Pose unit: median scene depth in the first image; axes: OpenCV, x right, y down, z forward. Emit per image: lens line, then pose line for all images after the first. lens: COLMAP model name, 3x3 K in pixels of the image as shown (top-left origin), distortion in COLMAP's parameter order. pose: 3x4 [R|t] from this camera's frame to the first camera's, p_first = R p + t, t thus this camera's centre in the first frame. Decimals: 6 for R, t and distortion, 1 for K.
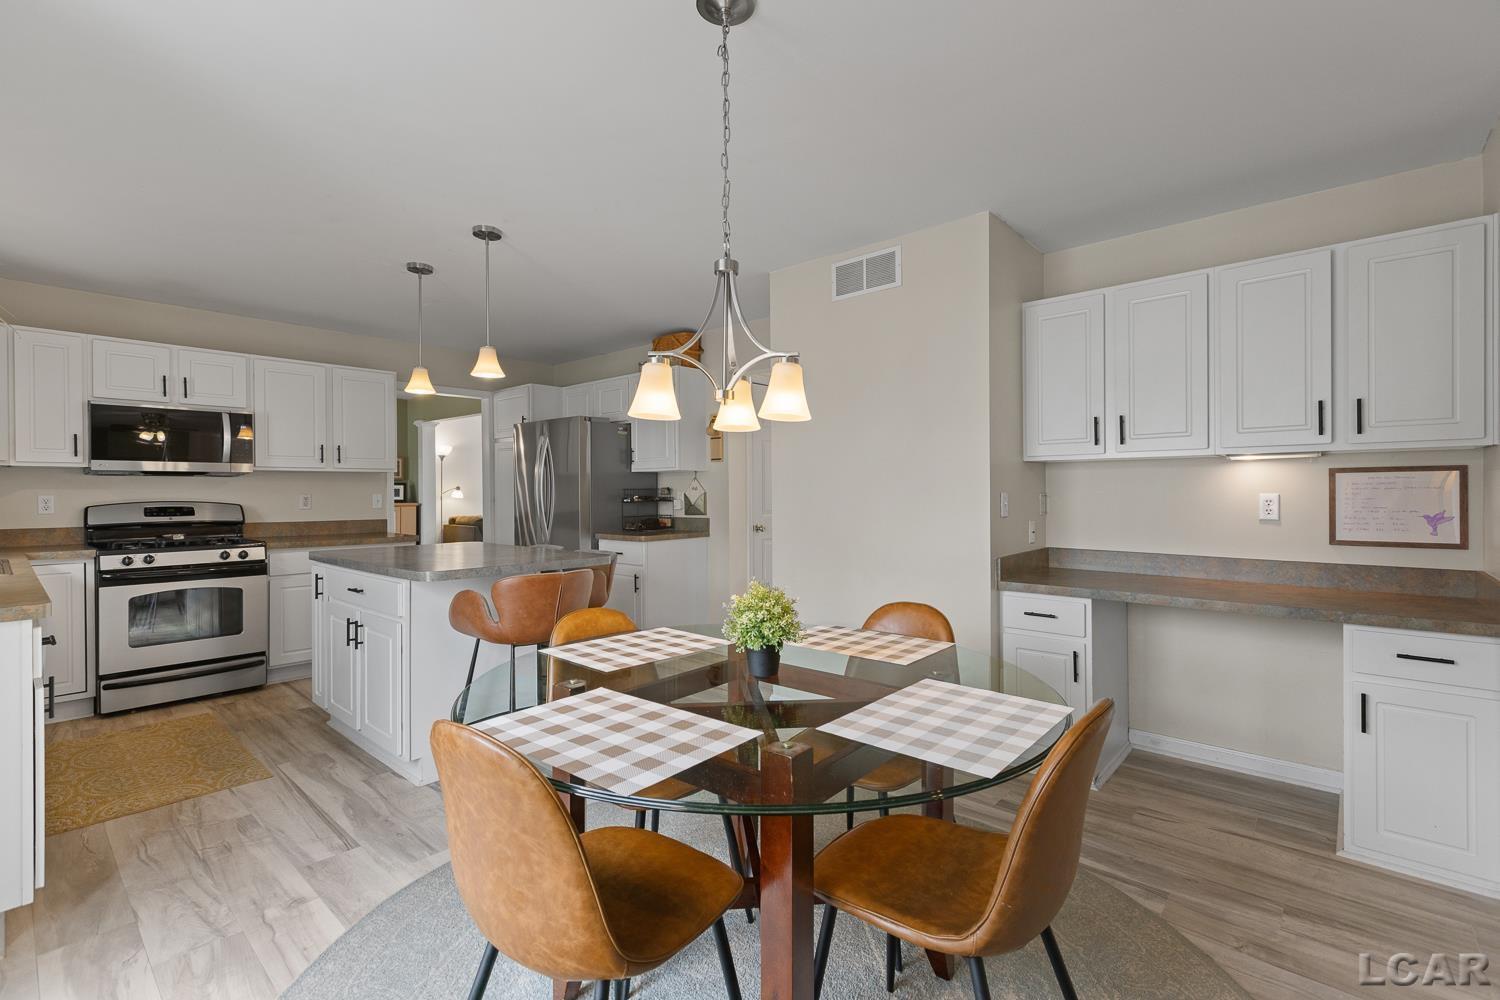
lens RADIAL K [[681.3, 0, 753.5], [0, 681.3, 495.5], [0, 0, 1]] dist [0.005012, -0.001298]
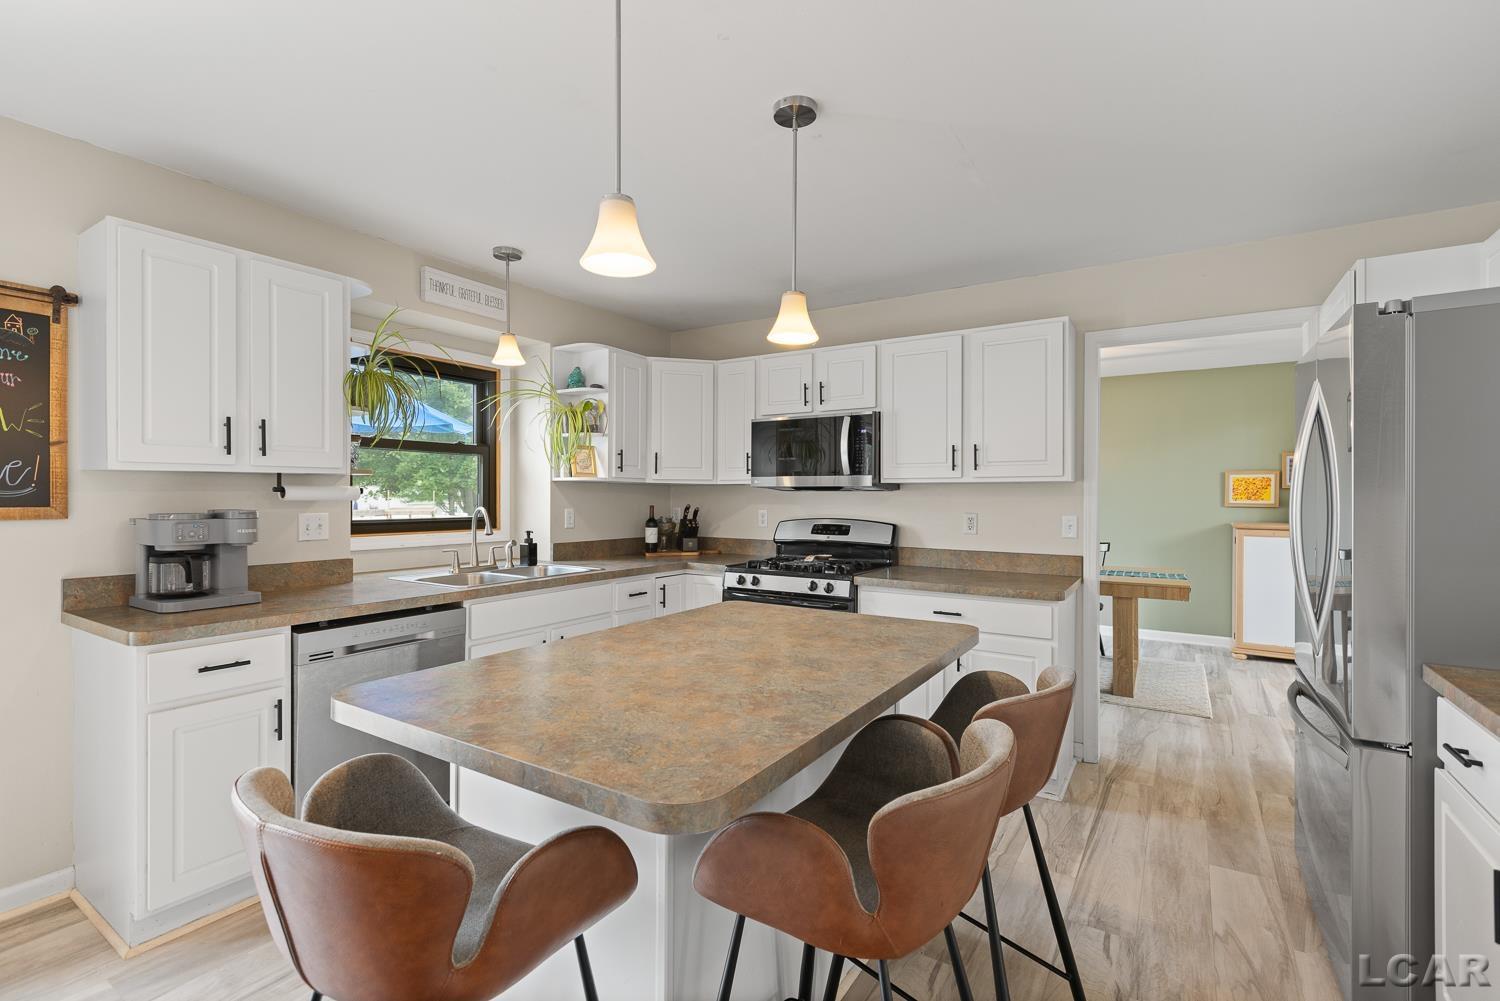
lens RADIAL K [[681.3, 0, 753.5], [0, 681.3, 497.2], [0, 0, 1]] dist [0.005012, -0.001298]
pose [[0.160794, 0.006848, -0.986964, 0.038979], [-0.010311, 0.999933, 0.005258, -0.024382], [0.986934, 0.009331, 0.160853, 0.756495]]
